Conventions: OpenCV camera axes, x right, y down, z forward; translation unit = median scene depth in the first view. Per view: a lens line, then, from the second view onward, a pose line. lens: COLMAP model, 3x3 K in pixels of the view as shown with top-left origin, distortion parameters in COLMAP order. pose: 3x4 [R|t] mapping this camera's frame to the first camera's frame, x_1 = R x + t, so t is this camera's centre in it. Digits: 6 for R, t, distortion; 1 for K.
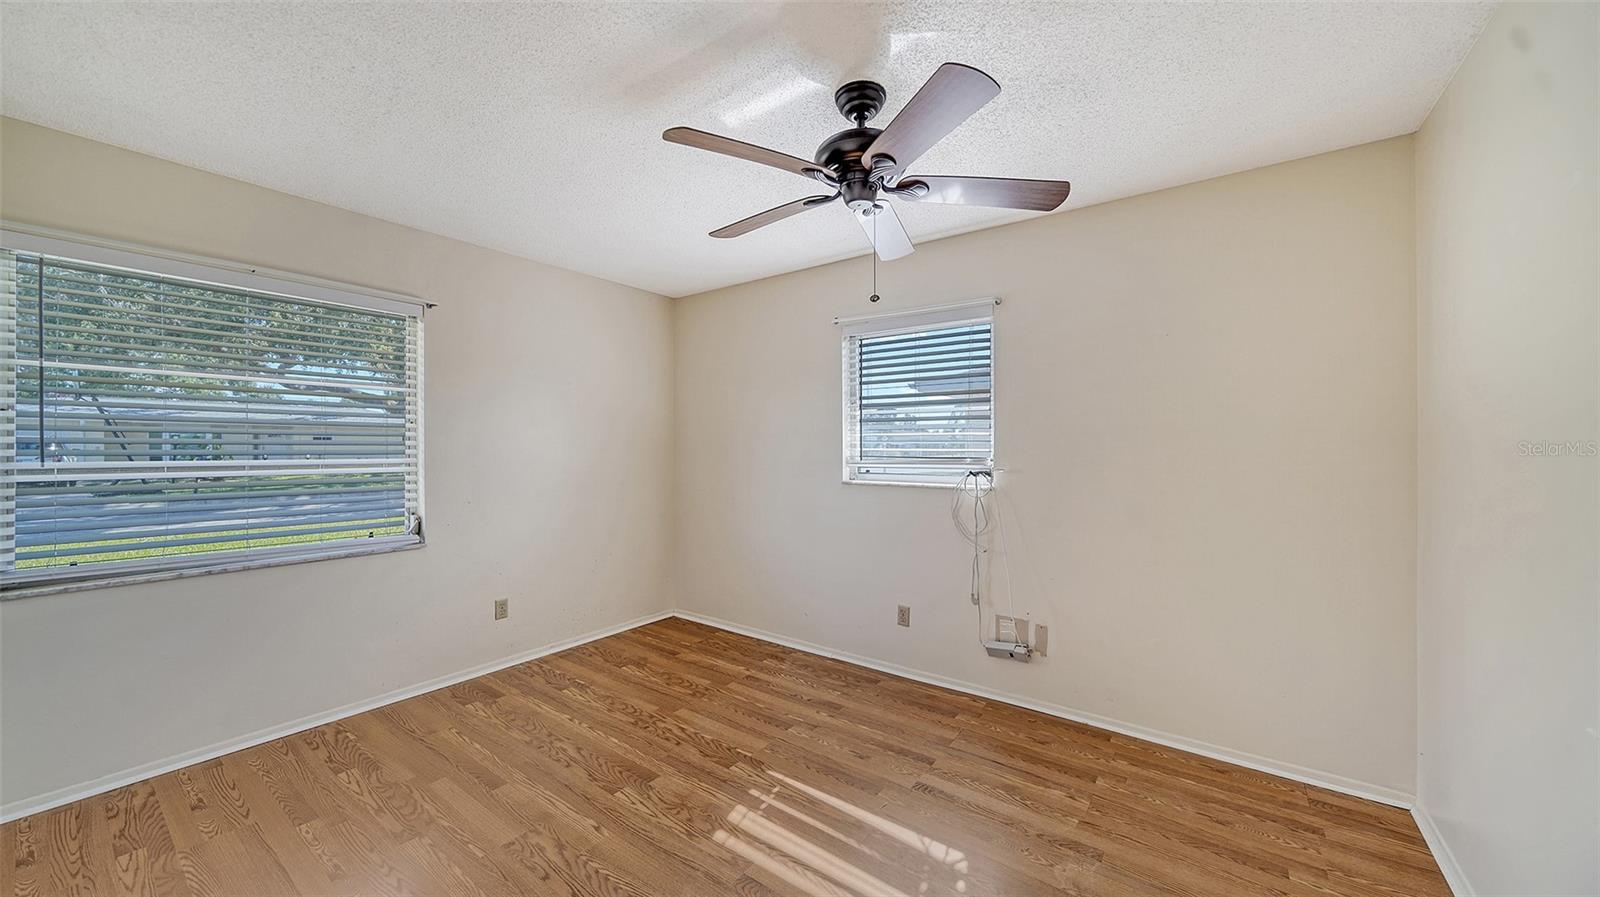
lens RADIAL K [[560.9, 0, 799.4], [0, 560.9, 438.5], [0, 0, 1]] dist [-0.006239, -0.000331]
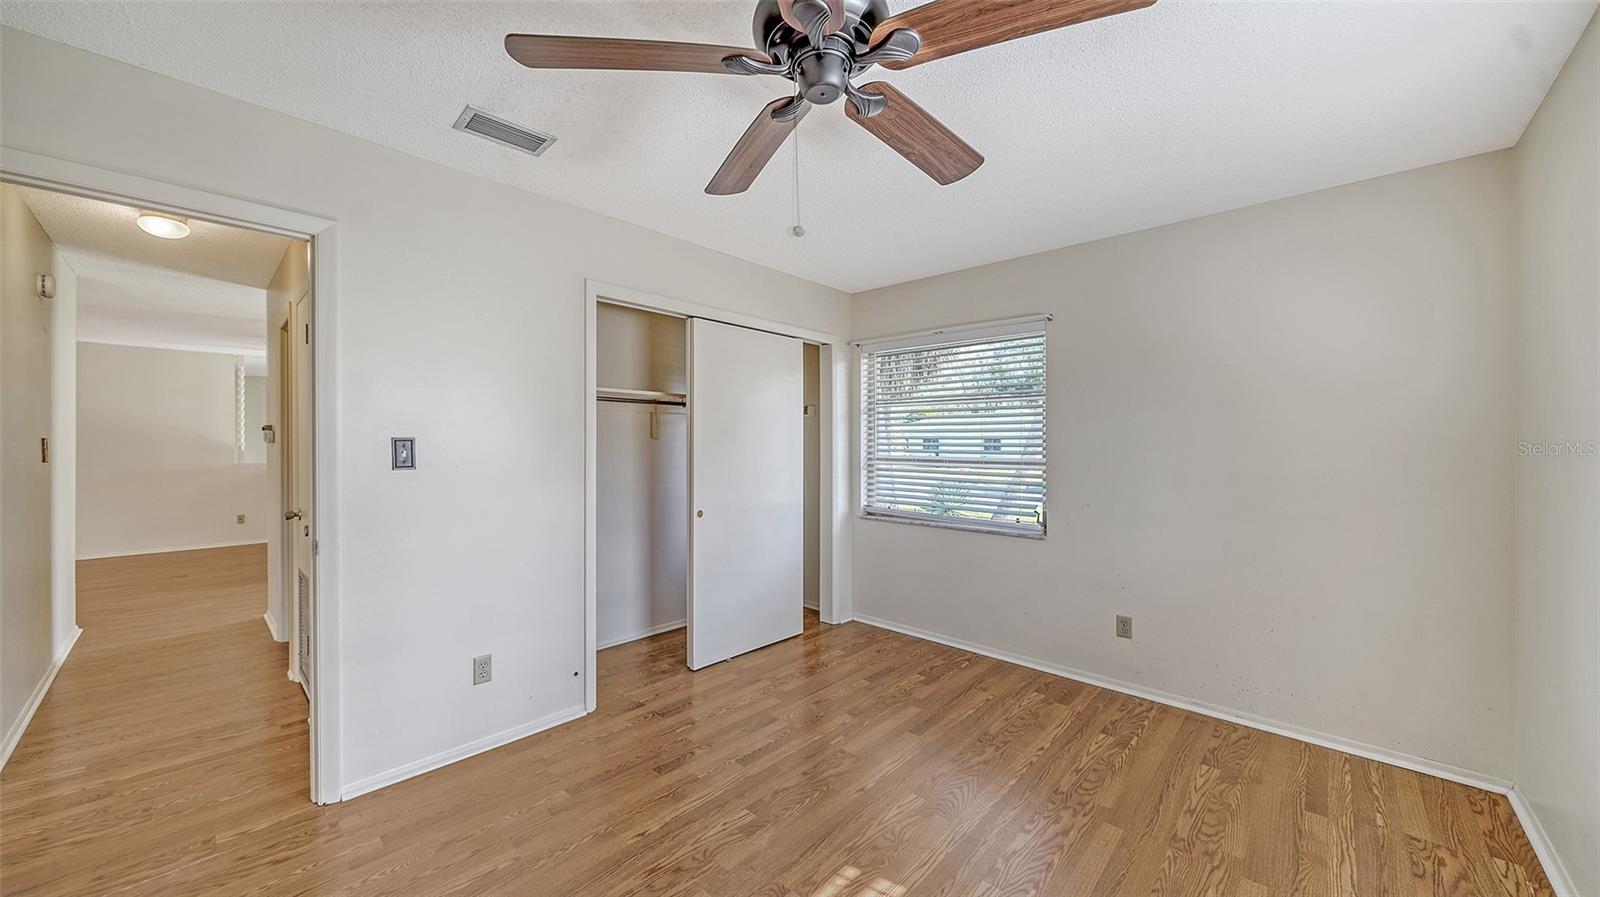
lens RADIAL K [[560.9, 0, 797.1], [0, 560.9, 450.9], [0, 0, 1]] dist [-0.006239, -0.000331]
pose [[-0.104780, 0.013112, -0.994409, 0.468048], [0.004817, 0.999908, 0.012676, 0.000446], [0.994484, -0.003462, -0.104833, 0.608778]]
